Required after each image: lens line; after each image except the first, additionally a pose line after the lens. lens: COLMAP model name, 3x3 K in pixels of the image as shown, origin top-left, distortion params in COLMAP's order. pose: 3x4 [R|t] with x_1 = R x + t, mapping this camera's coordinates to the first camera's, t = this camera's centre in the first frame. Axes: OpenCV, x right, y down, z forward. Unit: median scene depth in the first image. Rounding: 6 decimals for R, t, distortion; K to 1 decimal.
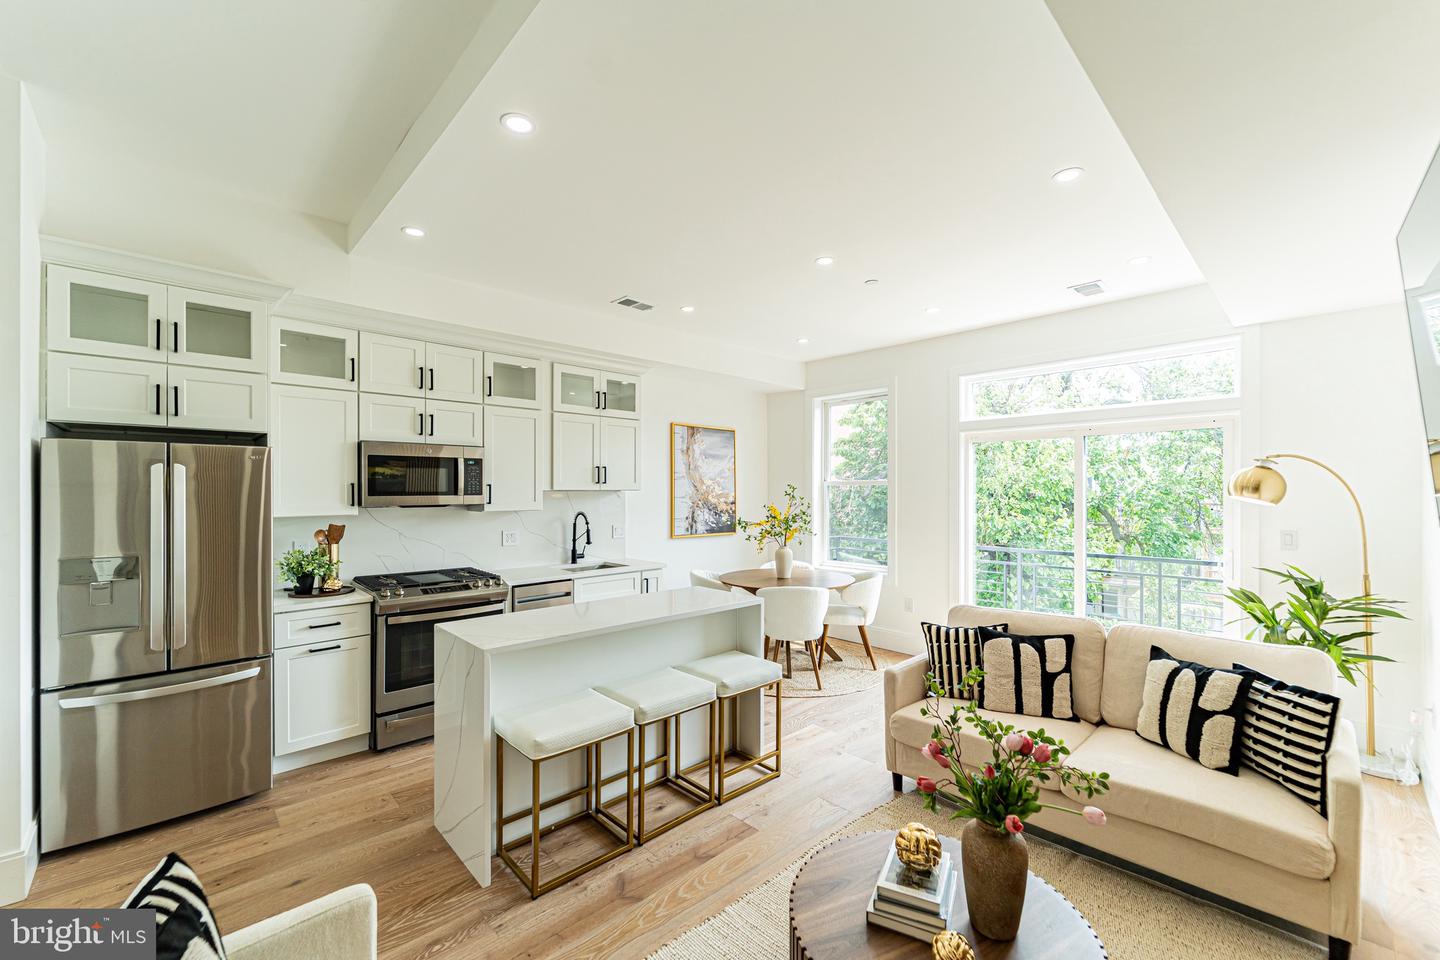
lens RADIAL K [[581.5, 0, 719.6], [0, 581.5, 493.4], [0, 0, 1]] dist [0.002123, -0.000795]
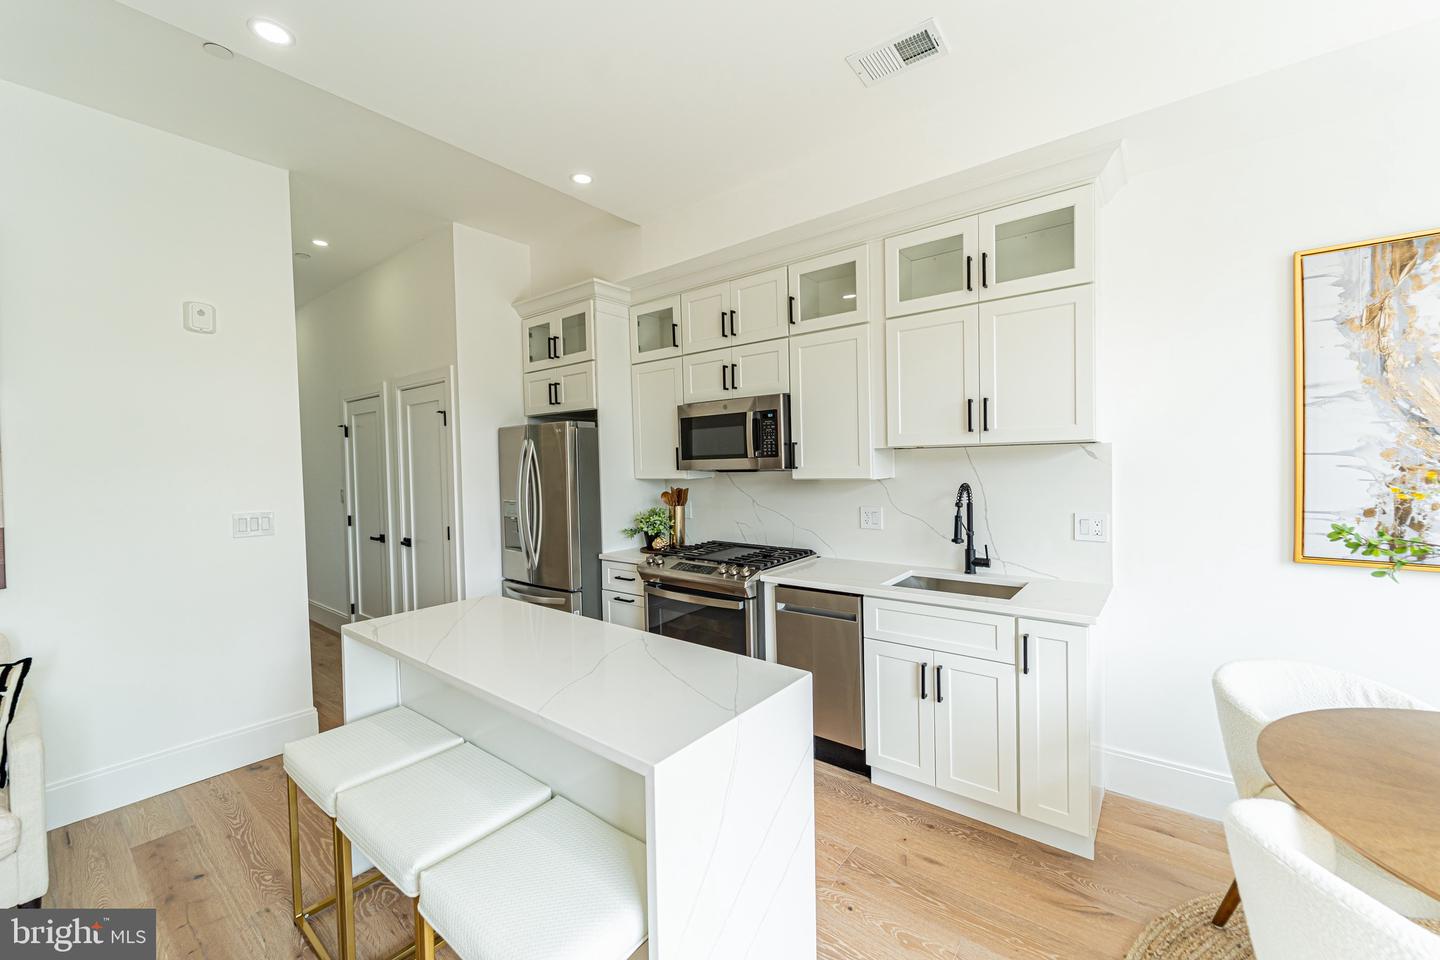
lens RADIAL K [[581.5, 0, 720.0], [0, 581.5, 476.8], [0, 0, 1]] dist [0.002123, -0.000795]
pose [[0.136423, 0.019165, -0.990465, 0.376349], [0.015063, 0.999657, 0.021418, 0.011940], [0.990536, -0.017841, 0.136087, 0.925190]]
